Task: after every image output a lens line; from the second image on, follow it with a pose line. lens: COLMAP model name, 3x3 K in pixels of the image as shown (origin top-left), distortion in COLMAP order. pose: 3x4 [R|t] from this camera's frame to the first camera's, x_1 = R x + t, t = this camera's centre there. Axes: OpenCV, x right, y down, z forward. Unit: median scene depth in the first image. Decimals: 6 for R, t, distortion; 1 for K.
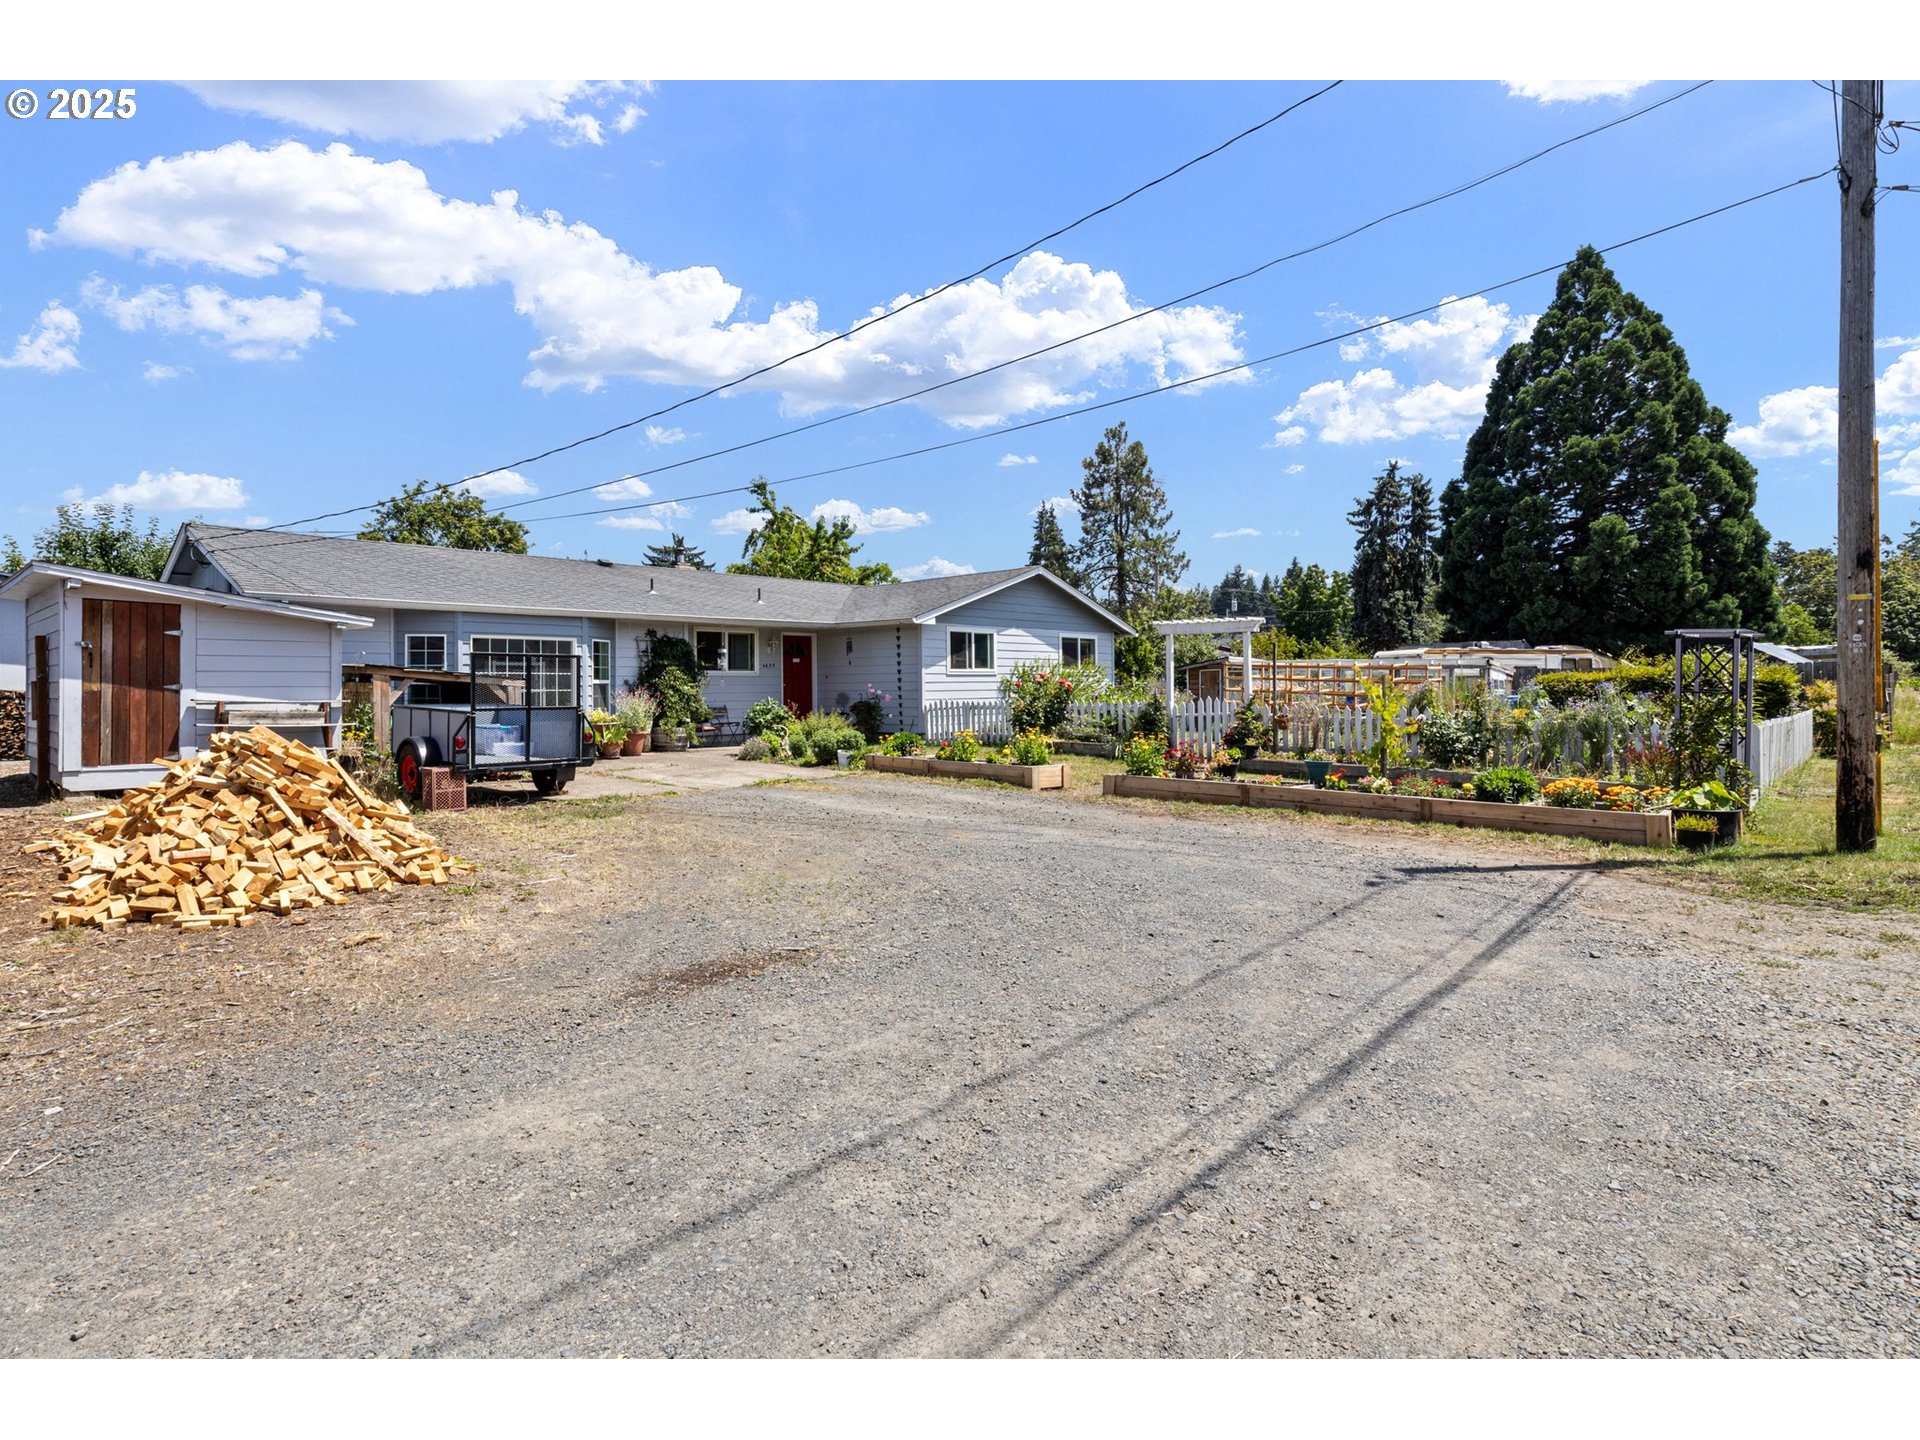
lens RADIAL K [[967.7, 0, 958.0], [0, 967.7, 691.8], [0, 0, 1]] dist [-0.008568, -0.000643]
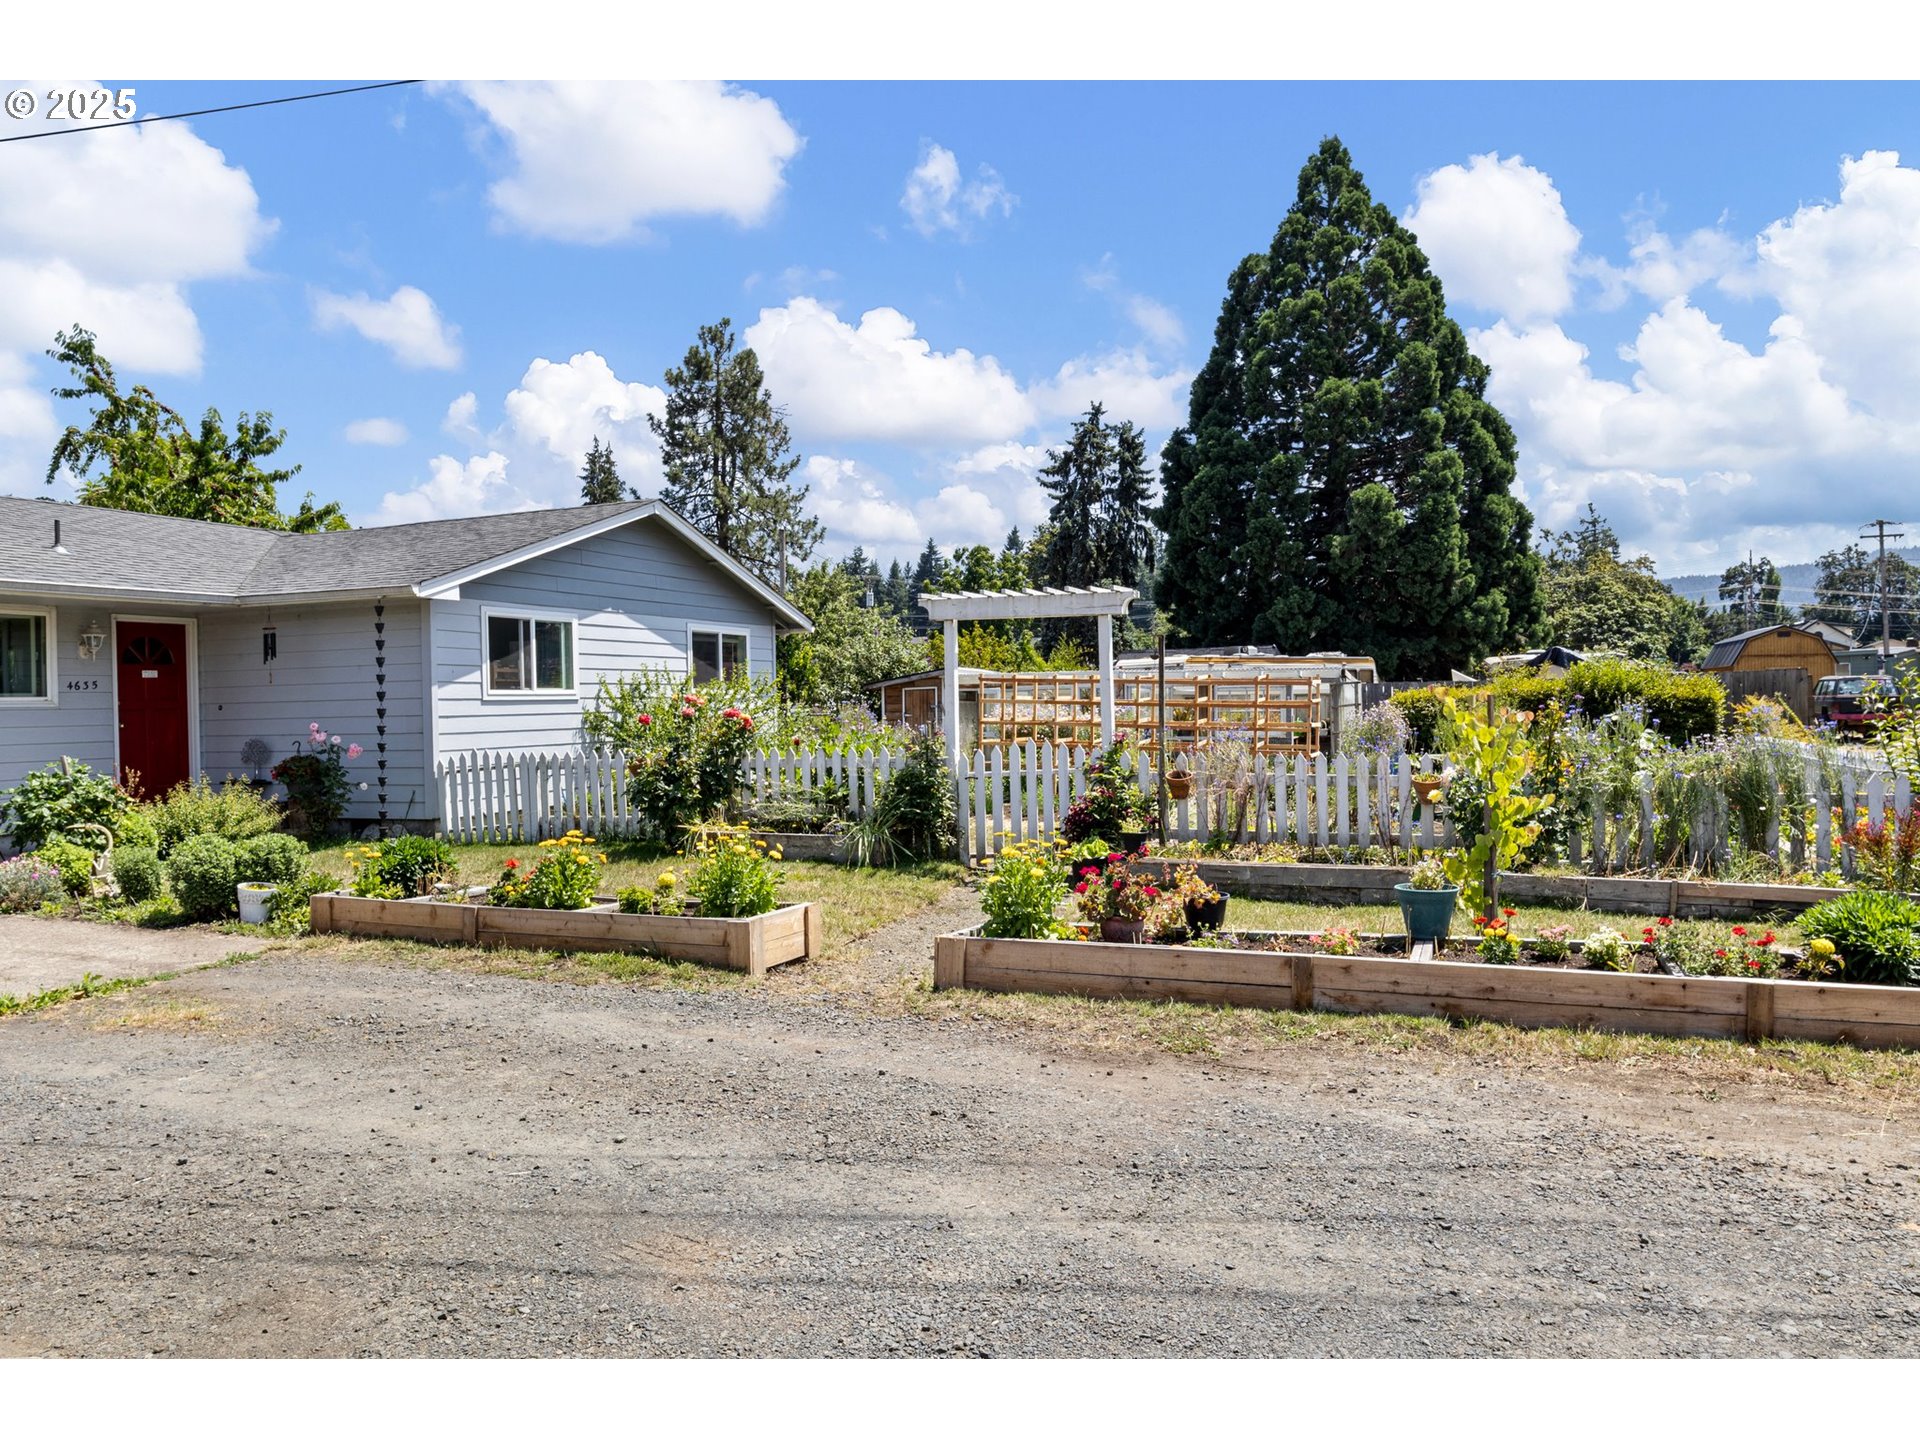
lens RADIAL K [[1325.9, 0, 960.0], [0, 1325.9, 720.0], [0, 0, 1]] dist [-0.022099, -0.000363]
pose [[0.934535, -0.016120, 0.355506, -0.012036], [0.015703, 0.999868, 0.004059, -0.003205], [-0.355524, 0.001789, 0.934665, 0.127959]]
